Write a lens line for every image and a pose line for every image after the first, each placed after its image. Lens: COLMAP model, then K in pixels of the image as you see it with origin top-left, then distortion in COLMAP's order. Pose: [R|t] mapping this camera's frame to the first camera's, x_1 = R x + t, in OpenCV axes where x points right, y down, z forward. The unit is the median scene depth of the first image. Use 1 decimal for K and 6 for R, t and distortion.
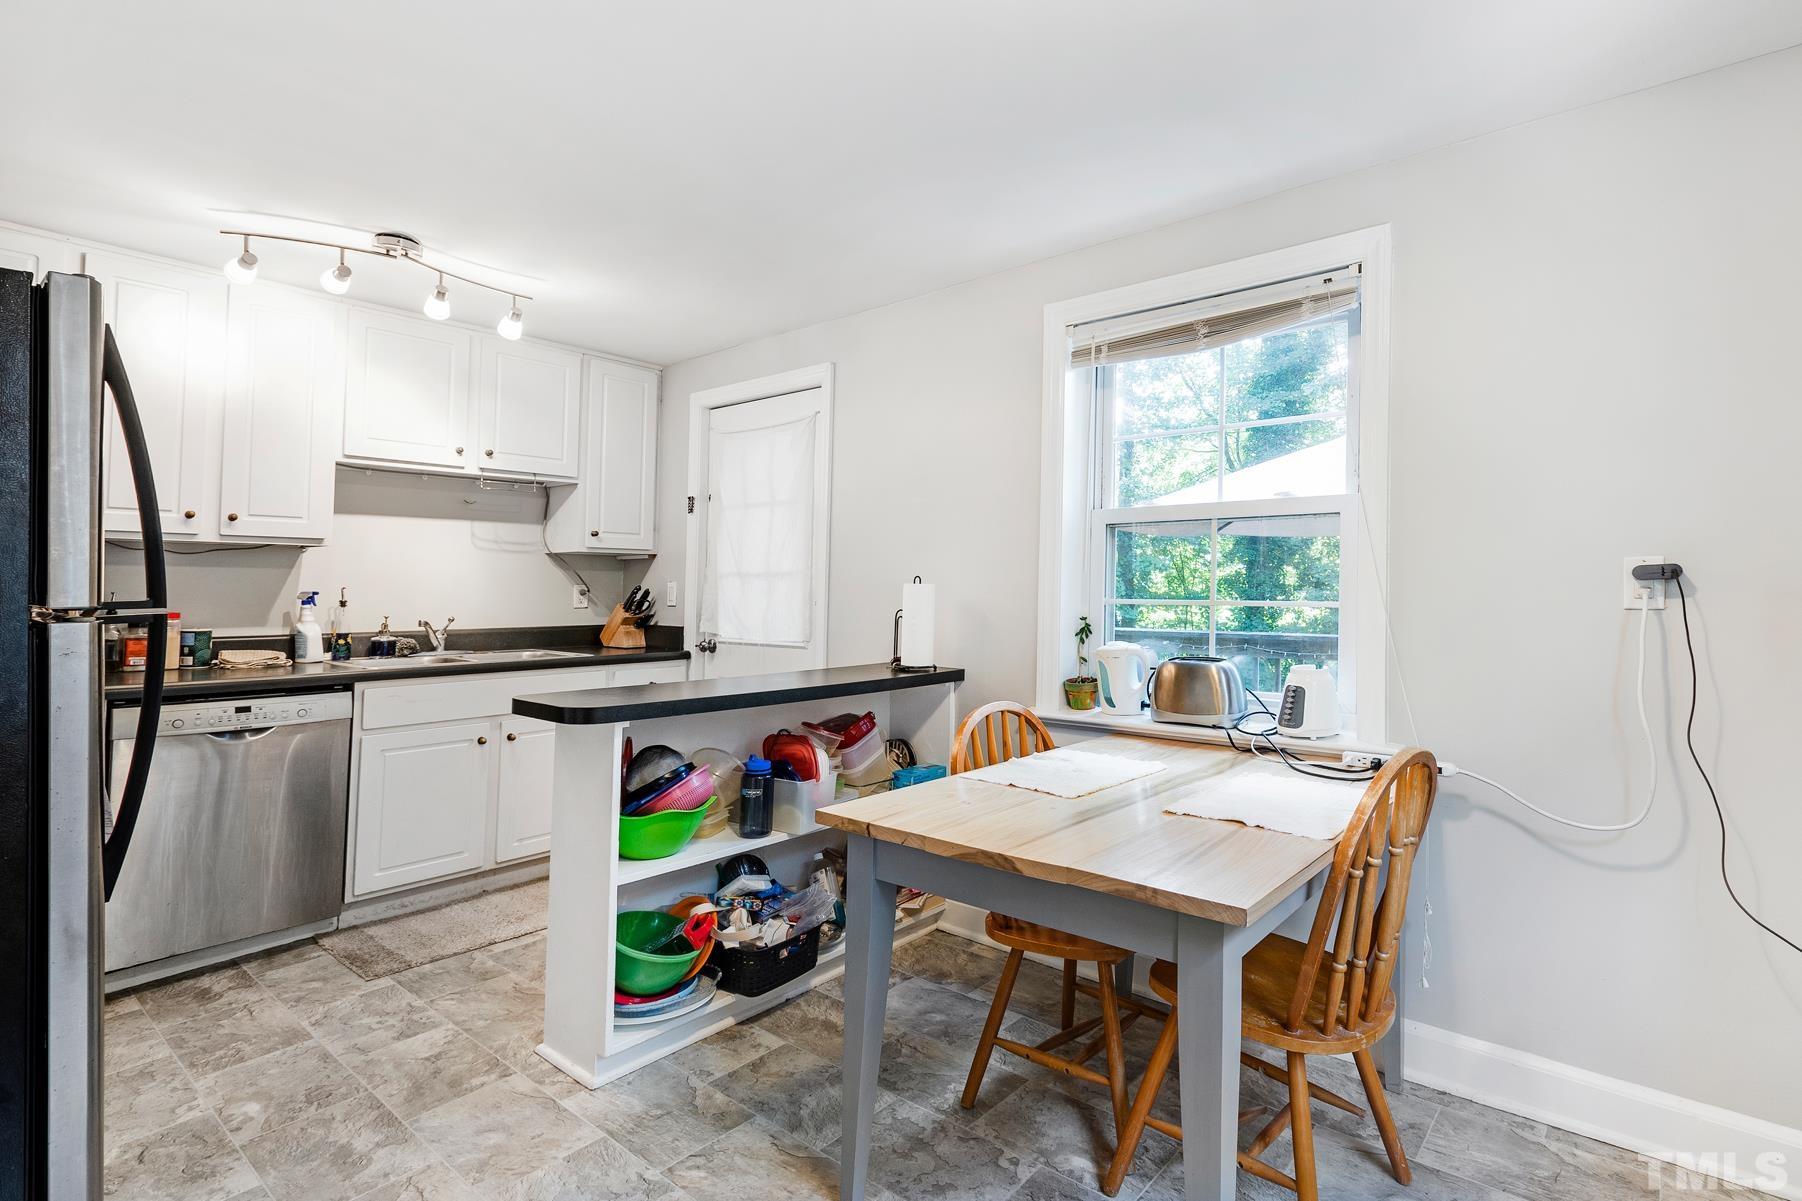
lens RADIAL K [[824.8, 0, 999.8], [0, 824.8, 545.0], [0, 0, 1]] dist [-0.004508, -0.002474]
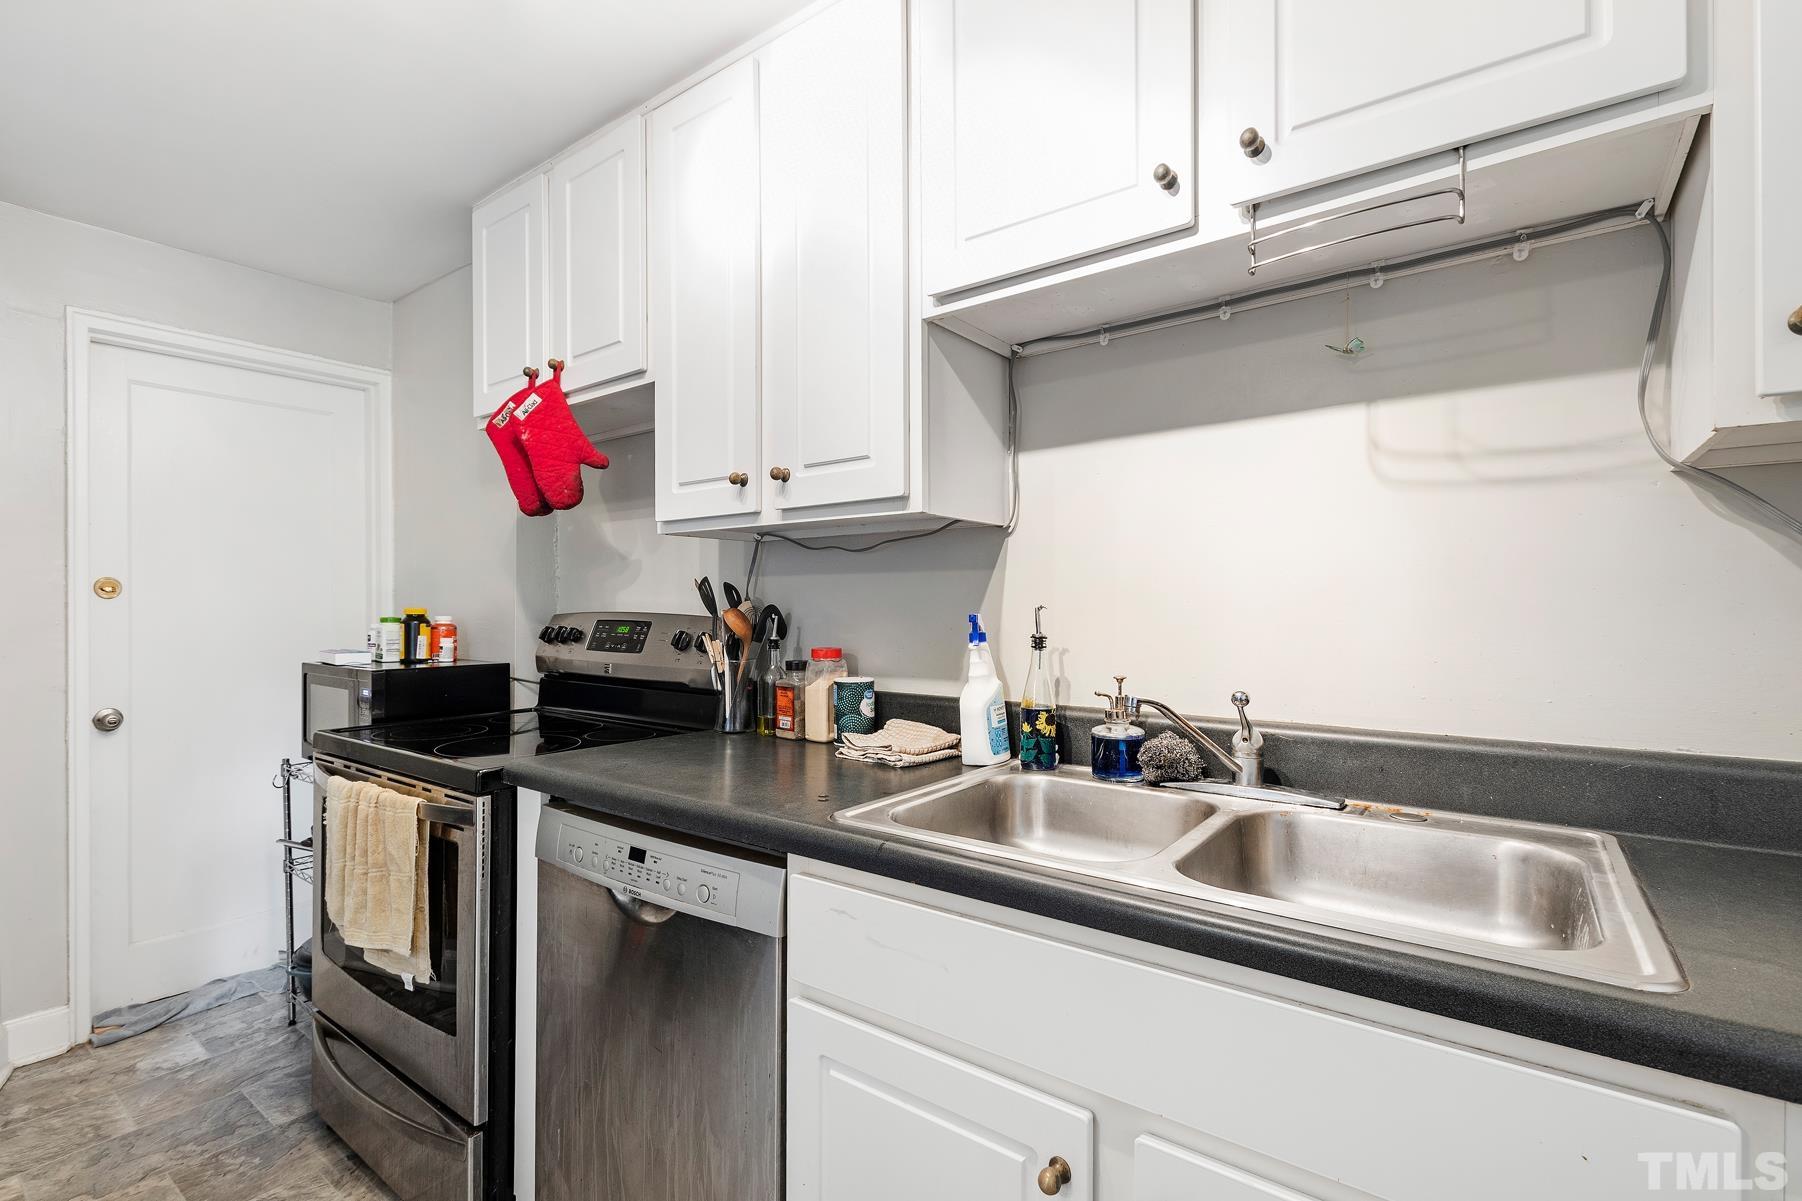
lens RADIAL K [[795.5, 0, 897.7], [0, 795.5, 606.5], [0, 0, 1]] dist [-0.014963, 0.000015]
pose [[-0.021402, -0.005529, -0.999756, -0.347918], [0.054295, 0.998503, -0.006685, 0.048450], [0.998296, -0.054425, -0.021070, 0.890028]]
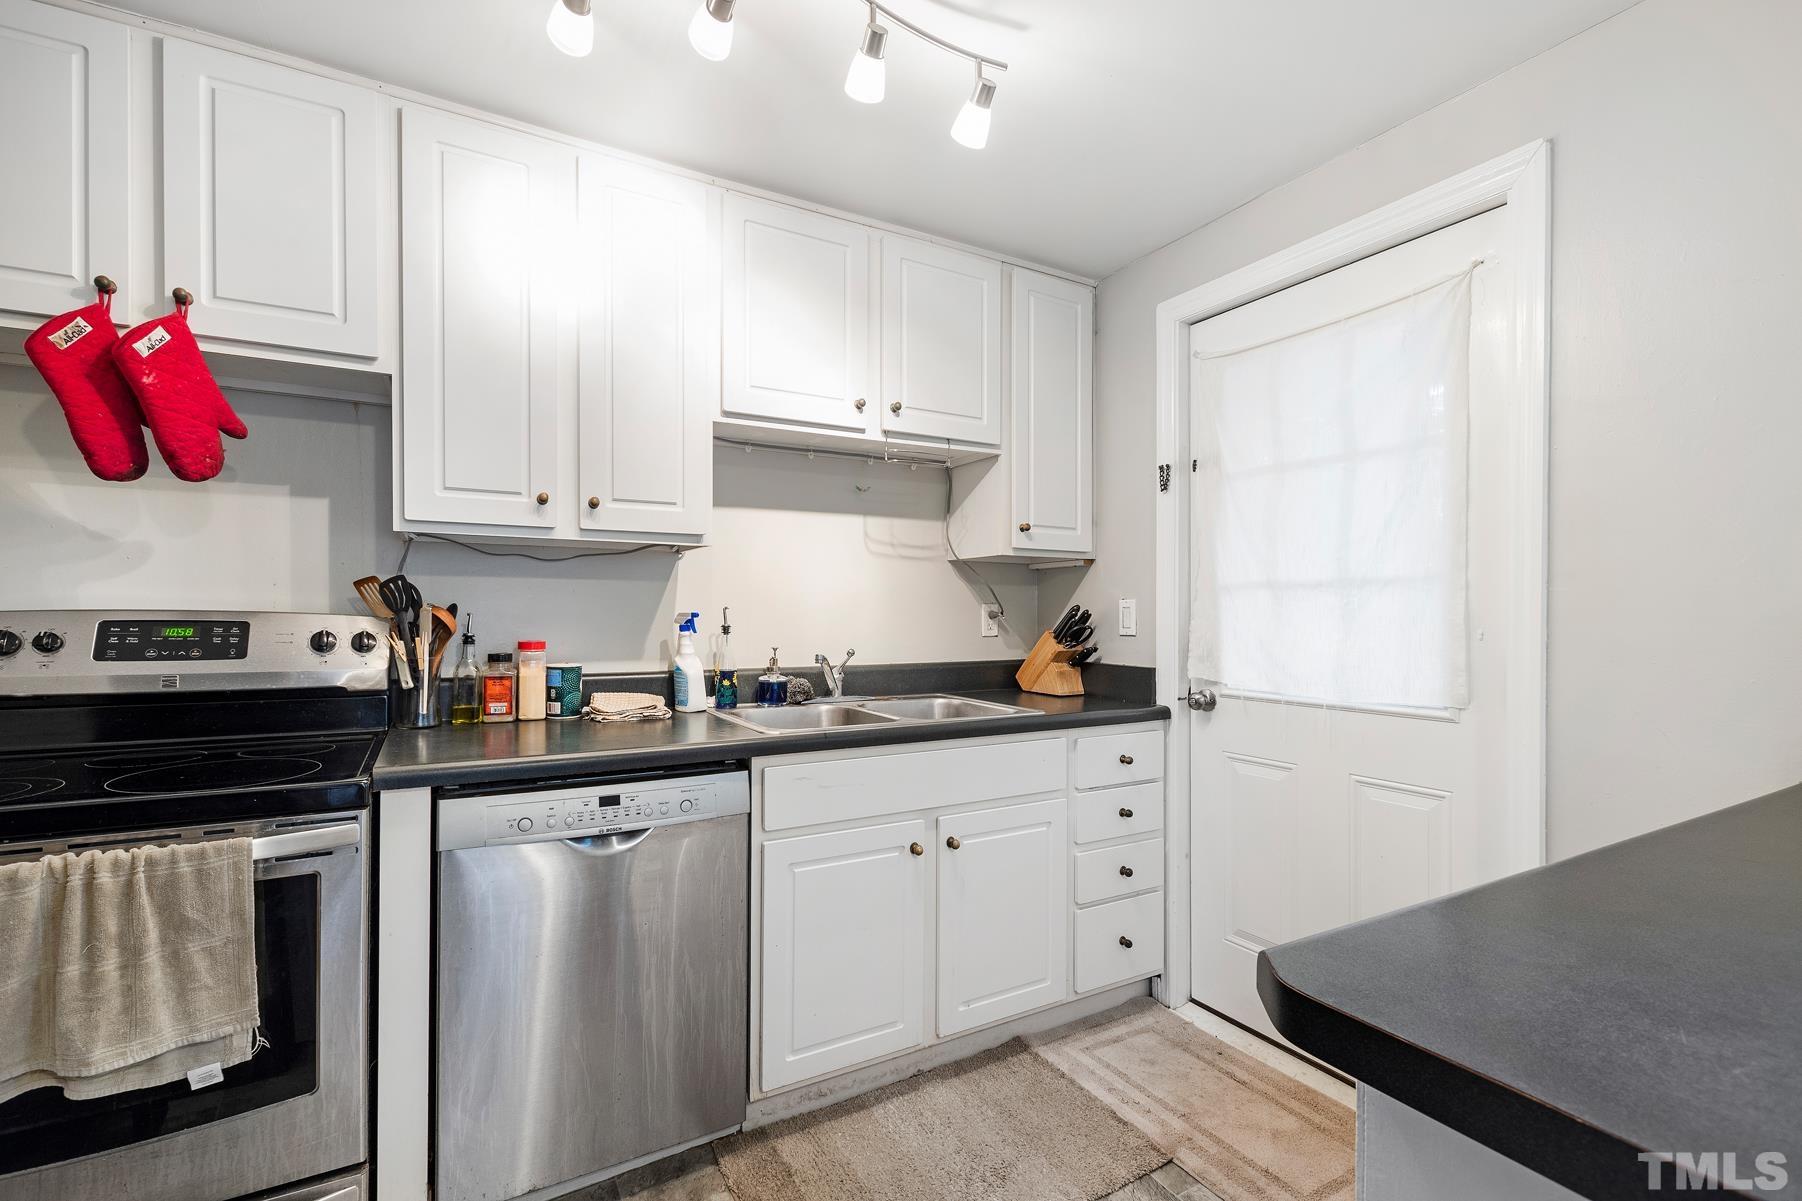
lens RADIAL K [[795.5, 0, 918.8], [0, 795.5, 610.4], [0, 0, 1]] dist [-0.014963, 0.000015]
pose [[0.916772, -0.000326, -0.399410, -0.350714], [0.020341, 0.998740, 0.045872, 0.025018], [0.398892, -0.050179, 0.915624, 0.412469]]
